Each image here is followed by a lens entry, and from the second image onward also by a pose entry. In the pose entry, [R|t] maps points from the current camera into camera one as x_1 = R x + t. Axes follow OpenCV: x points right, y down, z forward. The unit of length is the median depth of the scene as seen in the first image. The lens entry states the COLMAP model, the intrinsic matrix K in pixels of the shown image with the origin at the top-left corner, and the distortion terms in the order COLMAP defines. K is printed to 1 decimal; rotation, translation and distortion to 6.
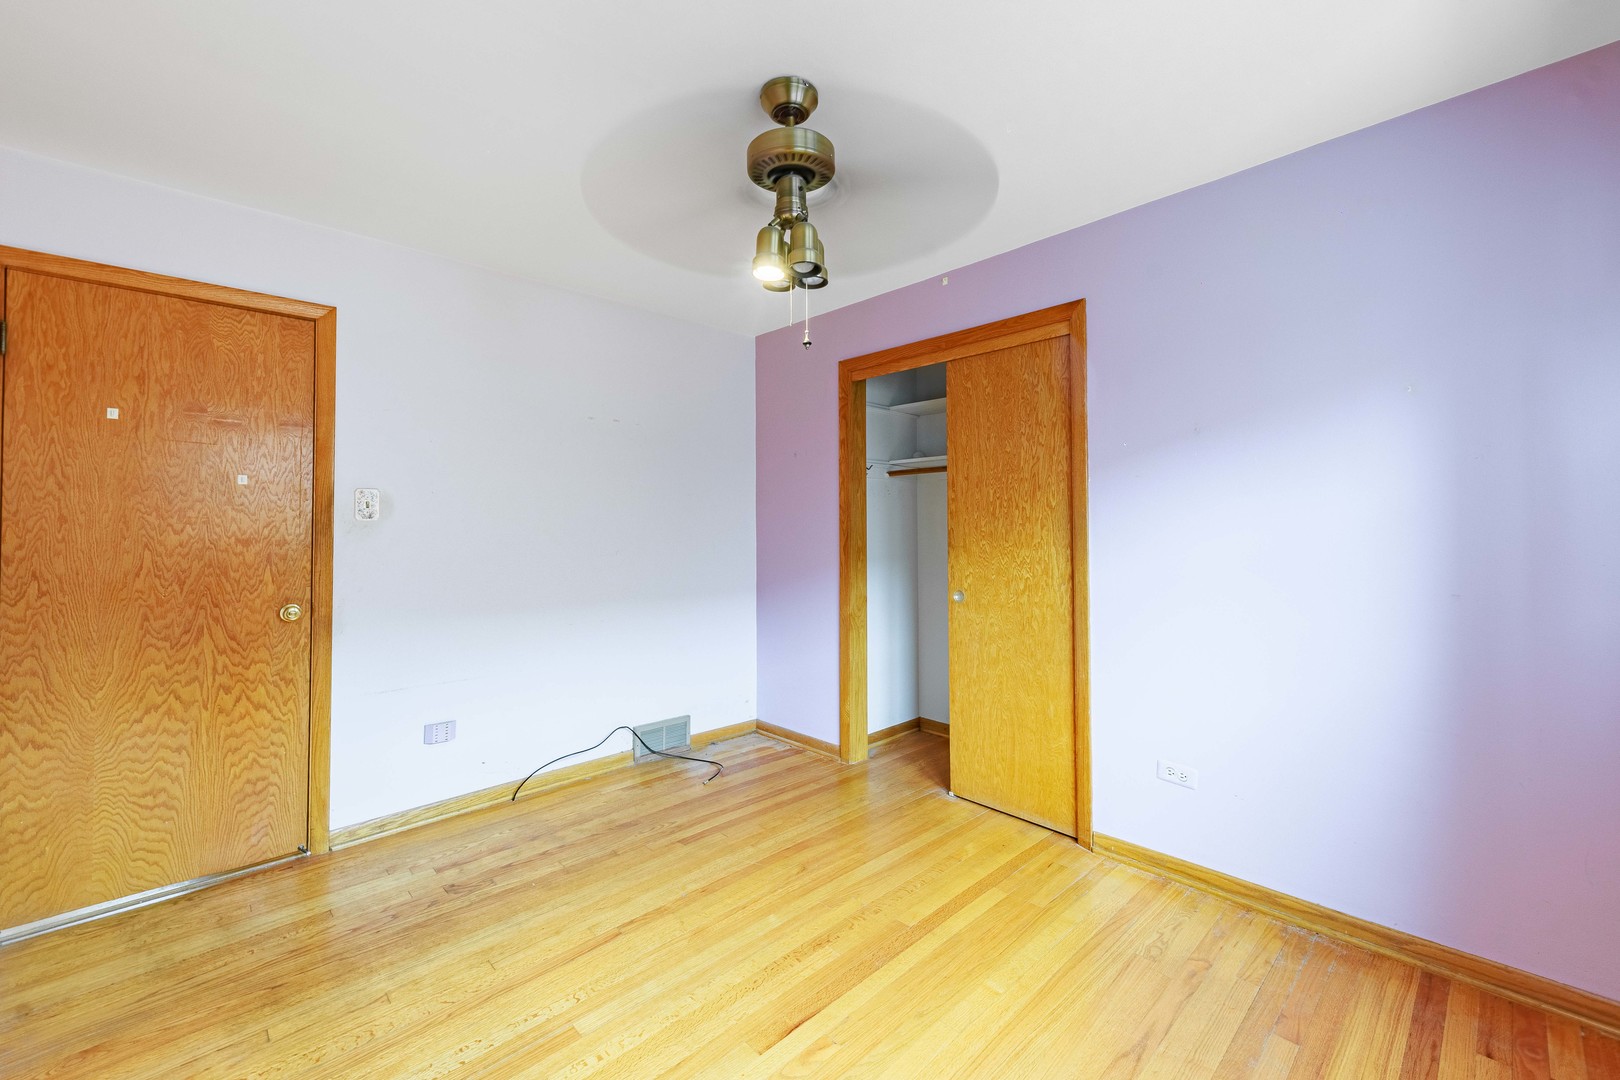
lens RADIAL K [[662.9, 0, 818.9], [0, 662.9, 527.3], [0, 0, 1]] dist [-0.000738, -0.000785]
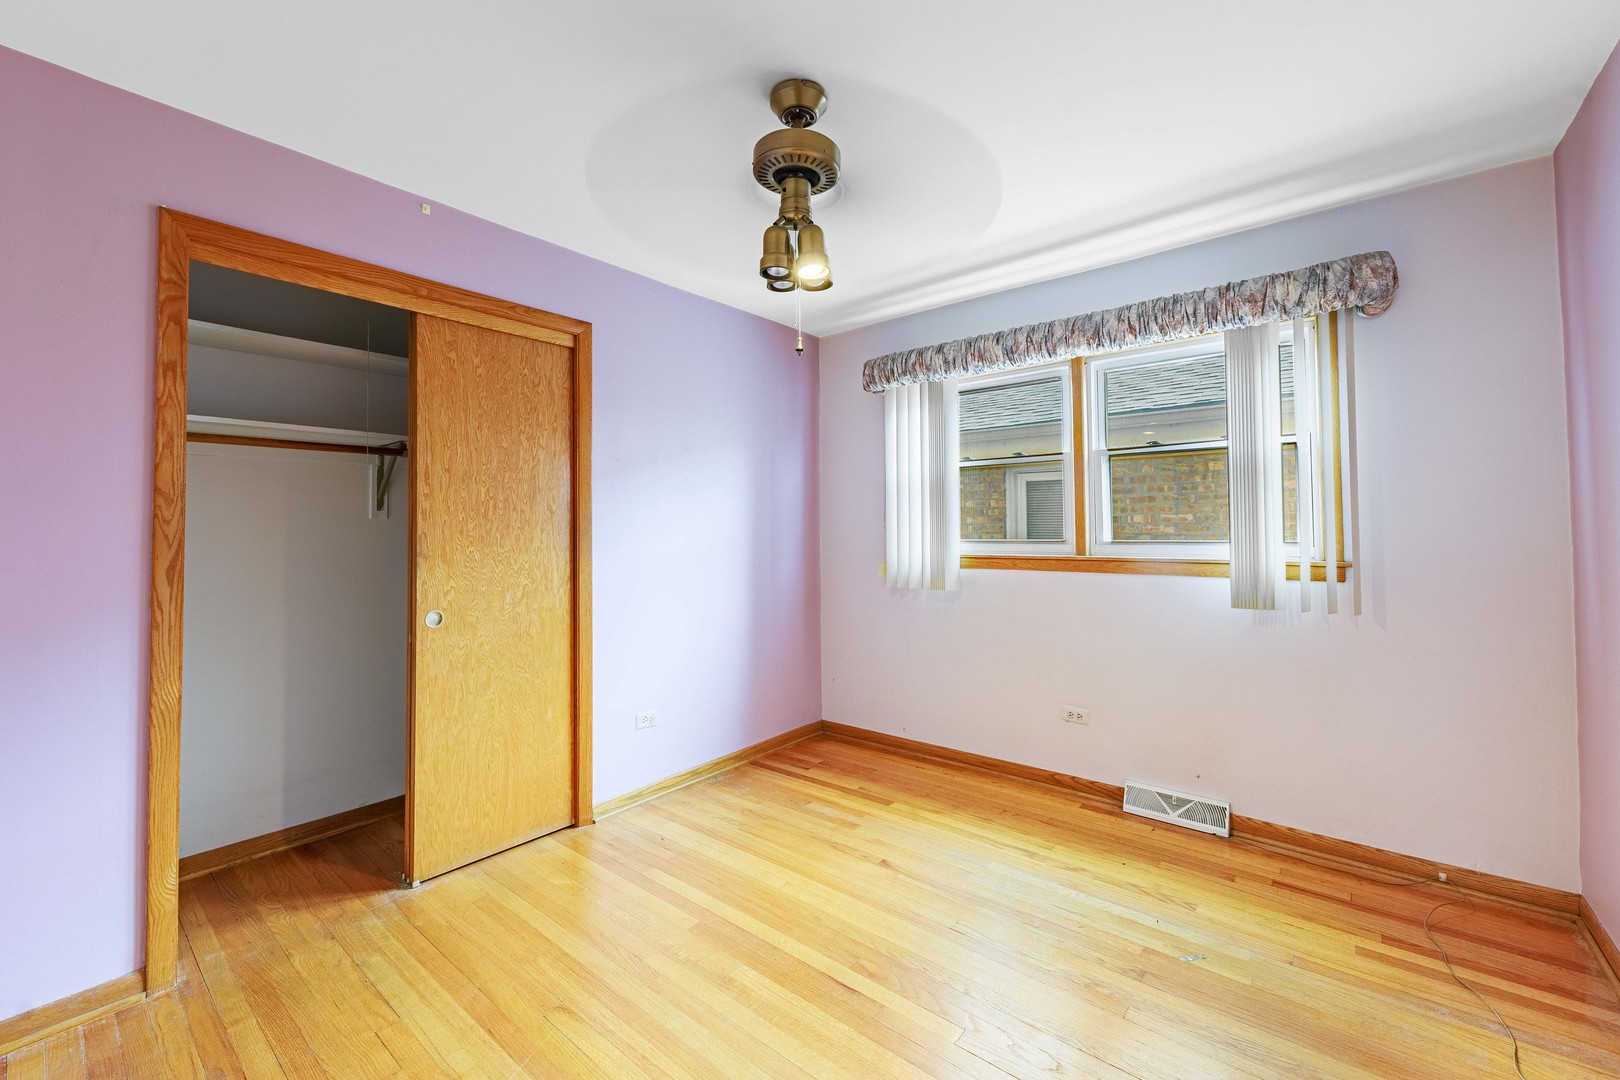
lens RADIAL K [[643.2, 0, 806.7], [0, 643.2, 535.7], [0, 0, 1]] dist [0.000485, -0.000712]
pose [[-0.108782, -0.000131, 0.994066, -0.648803], [0.011865, 0.999929, 0.001430, 0.010043], [-0.993995, 0.011951, -0.108773, 0.707833]]
